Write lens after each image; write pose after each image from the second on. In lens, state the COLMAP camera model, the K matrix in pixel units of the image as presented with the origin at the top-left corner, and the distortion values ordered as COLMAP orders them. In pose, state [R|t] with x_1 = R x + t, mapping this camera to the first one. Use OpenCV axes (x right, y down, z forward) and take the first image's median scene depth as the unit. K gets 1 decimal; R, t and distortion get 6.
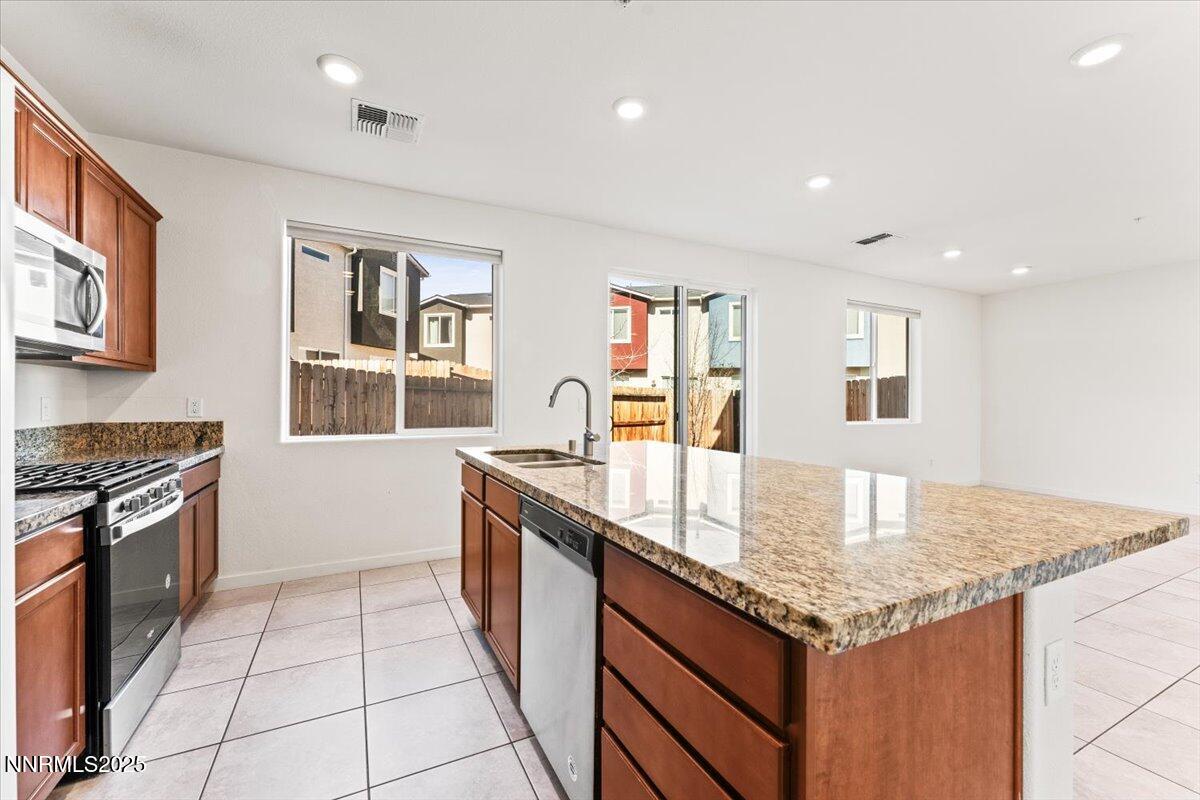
lens RADIAL K [[489.3, 0, 601.0], [0, 489.3, 397.7], [0, 0, 1]] dist [0.001979, -0.000046]
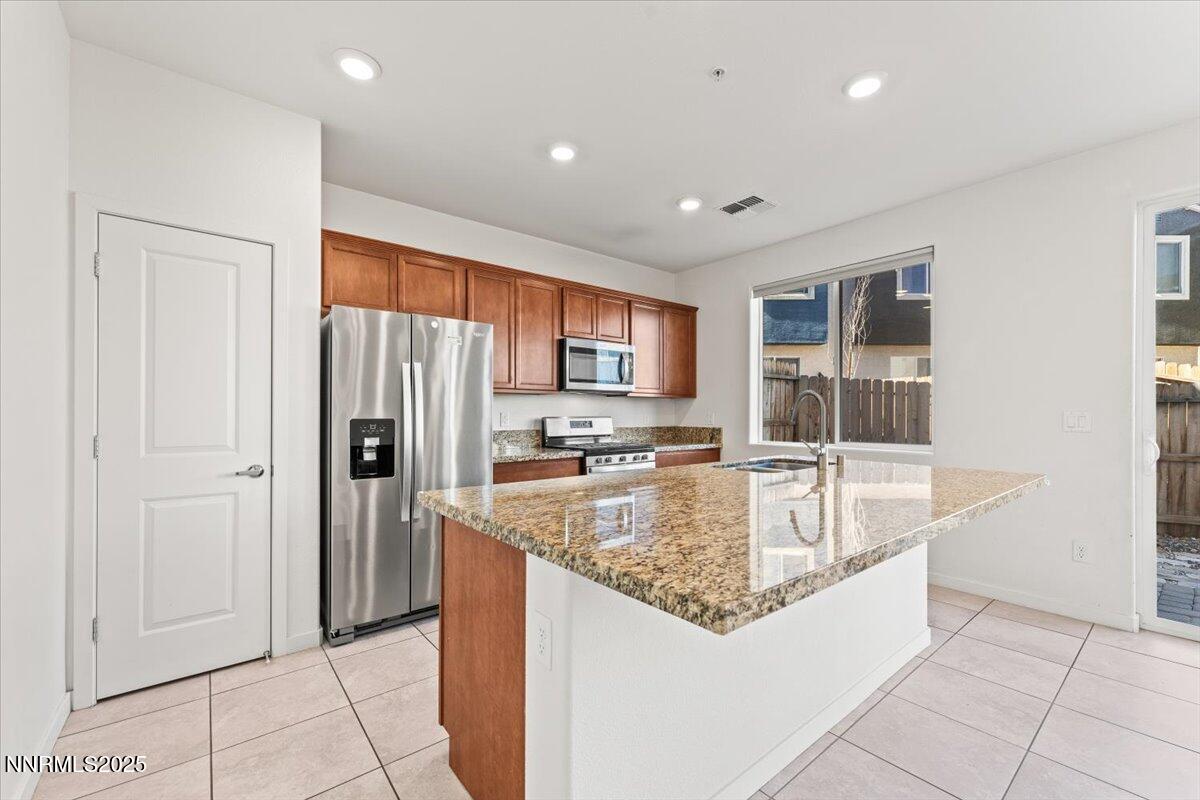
lens RADIAL K [[489.3, 0, 600.6], [0, 489.3, 412.0], [0, 0, 1]] dist [0.001979, -0.000046]
pose [[0.211831, -0.001966, -0.977304, 0.714009], [0.000685, 0.999998, -0.001863, -0.000040], [0.977306, -0.000275, 0.211832, 0.301836]]
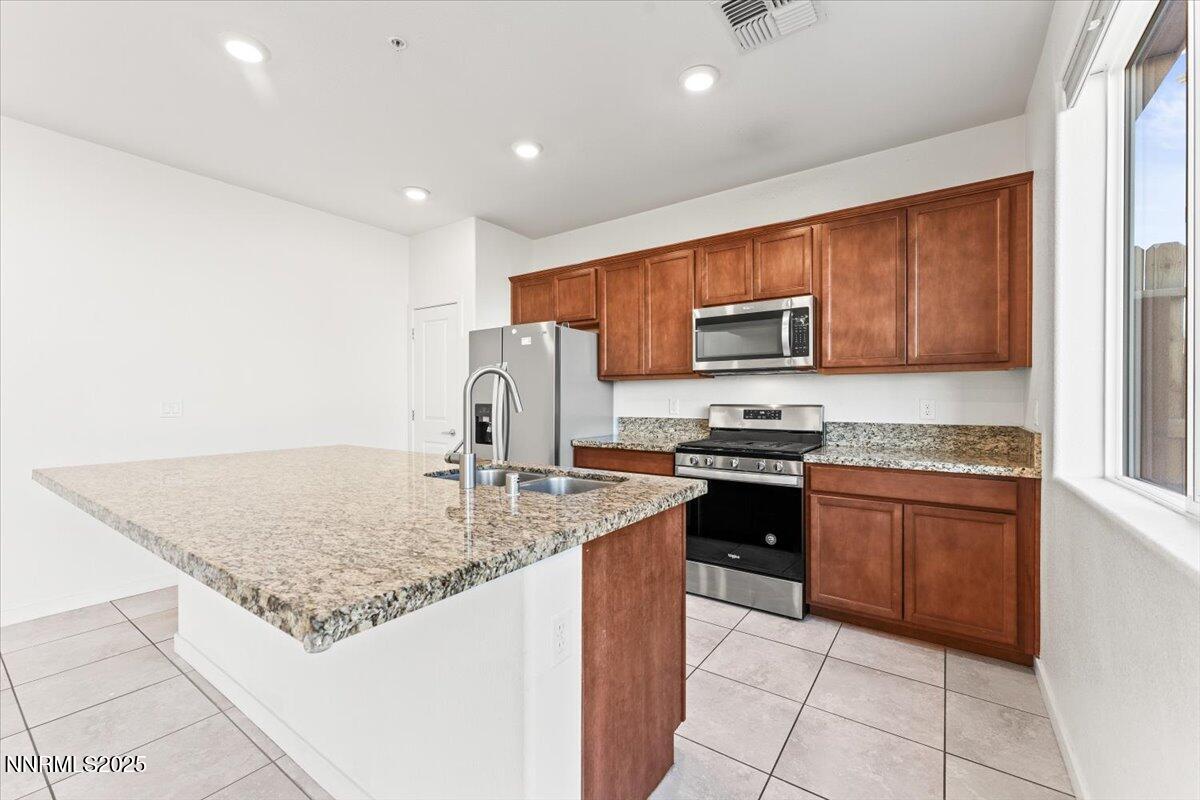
lens RADIAL K [[489.3, 0, 592.8], [0, 489.3, 395.4], [0, 0, 1]] dist [0.001979, -0.000046]
pose [[-0.885011, -0.005035, -0.465544, 0.105582], [-0.000447, 0.999950, -0.009964, 0.001923], [0.465571, -0.008611, -0.884969, 1.378964]]
